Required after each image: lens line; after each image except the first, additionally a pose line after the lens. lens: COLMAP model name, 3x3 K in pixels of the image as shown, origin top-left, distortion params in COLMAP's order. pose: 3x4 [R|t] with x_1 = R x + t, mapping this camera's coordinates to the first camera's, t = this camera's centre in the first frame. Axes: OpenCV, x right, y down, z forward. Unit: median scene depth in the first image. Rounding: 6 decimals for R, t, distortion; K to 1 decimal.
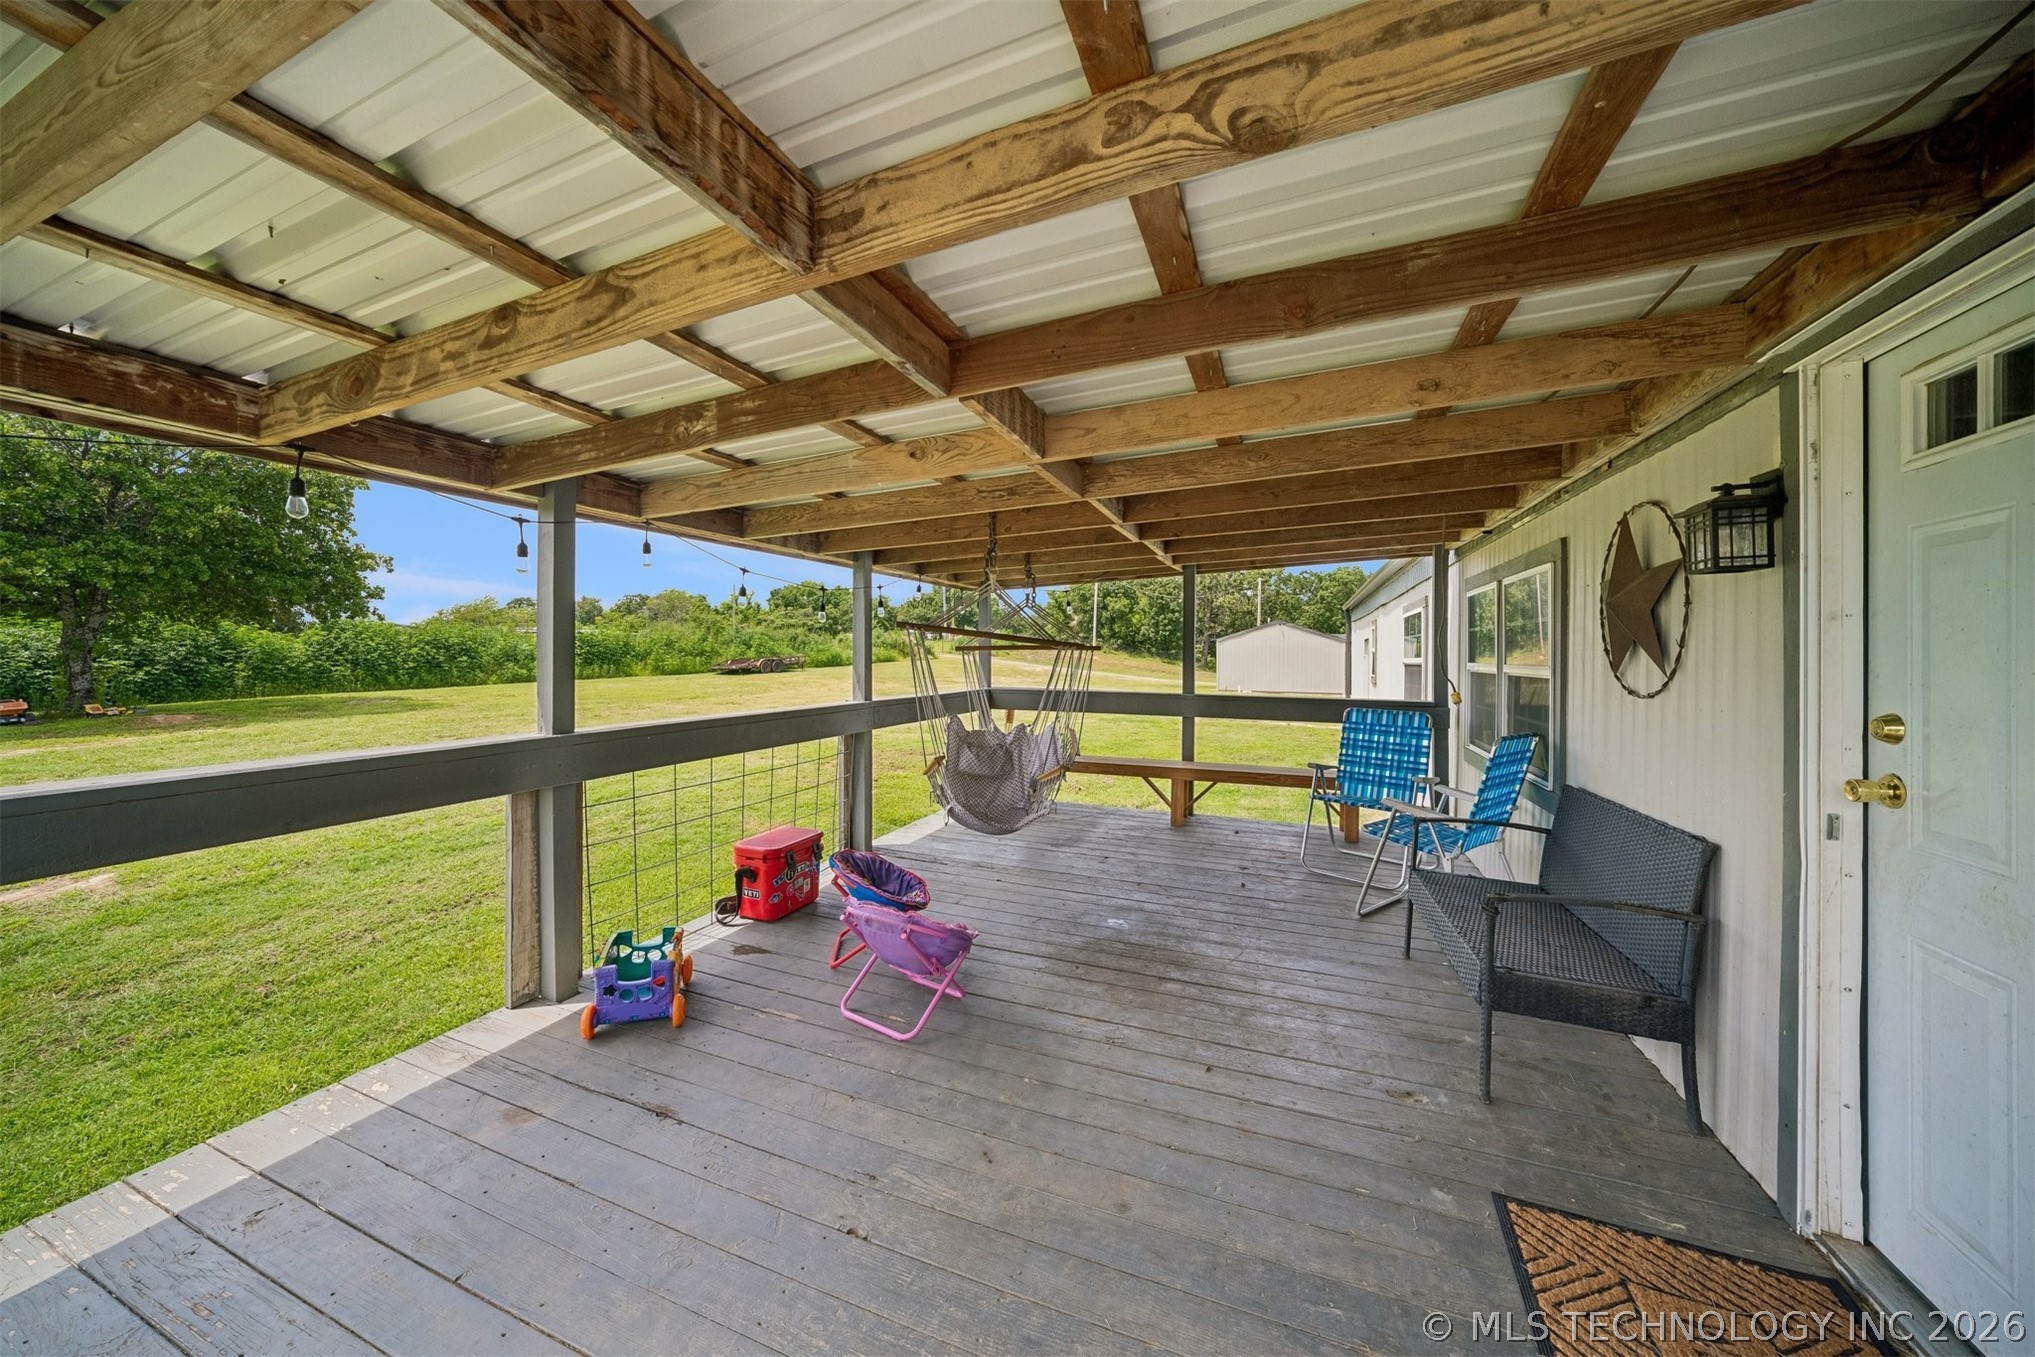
lens RADIAL K [[702.5, 0, 1012.2], [0, 702.5, 659.7], [0, 0, 1]] dist [-0.010107, 0.000456]
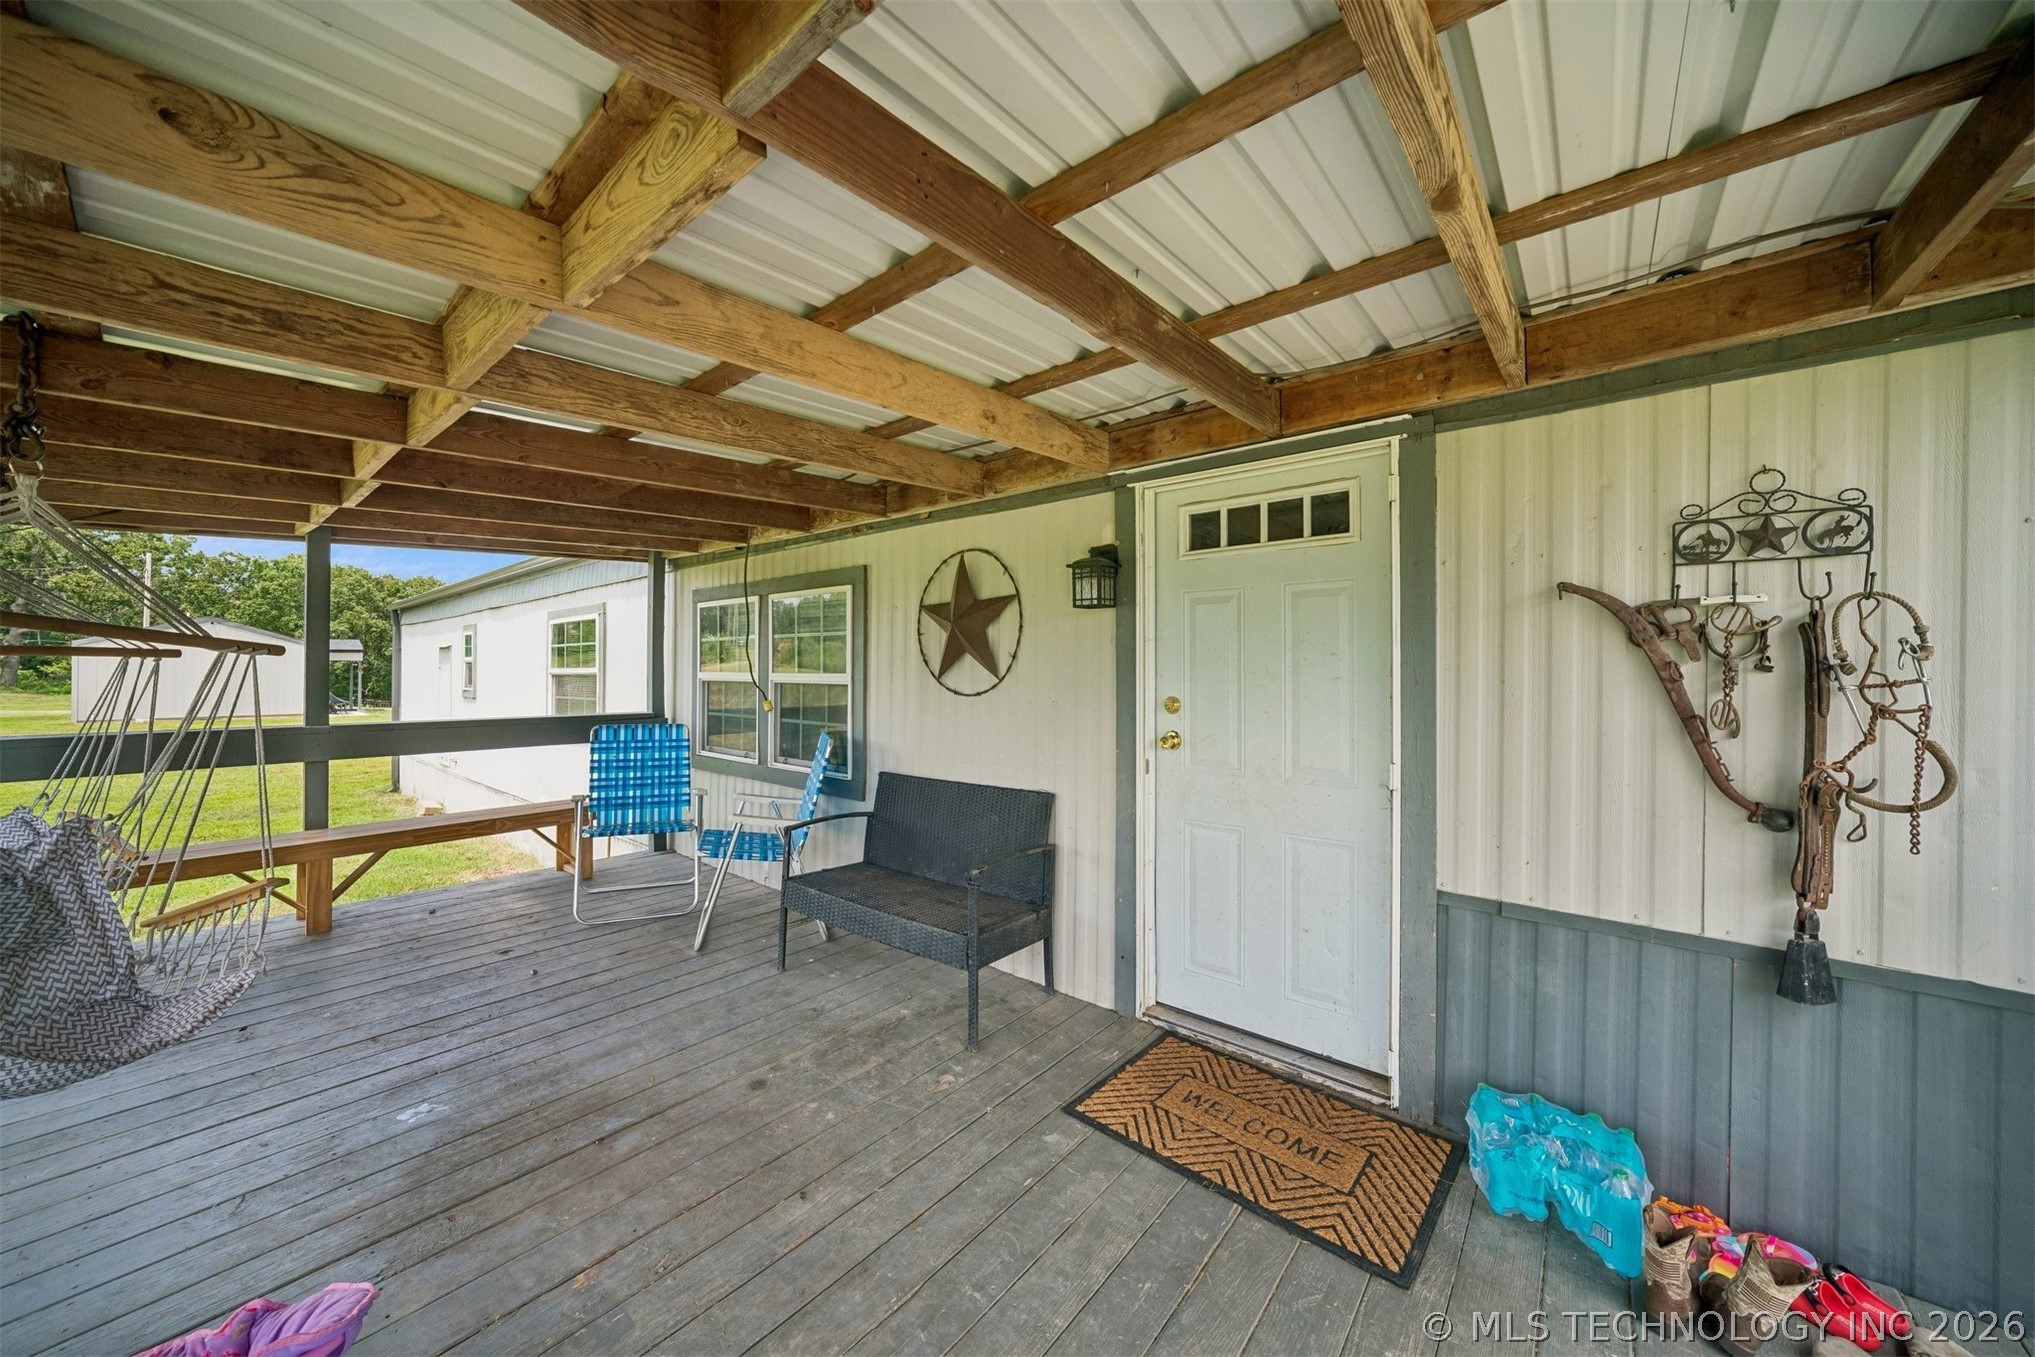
lens RADIAL K [[702.5, 0, 1012.4], [0, 702.5, 670.2], [0, 0, 1]] dist [-0.010107, 0.000456]
pose [[0.343117, -0.009806, 0.939242, -0.246139], [0.007623, 0.999942, 0.007655, -0.002795], [-0.939262, 0.004533, 0.343172, 0.344739]]
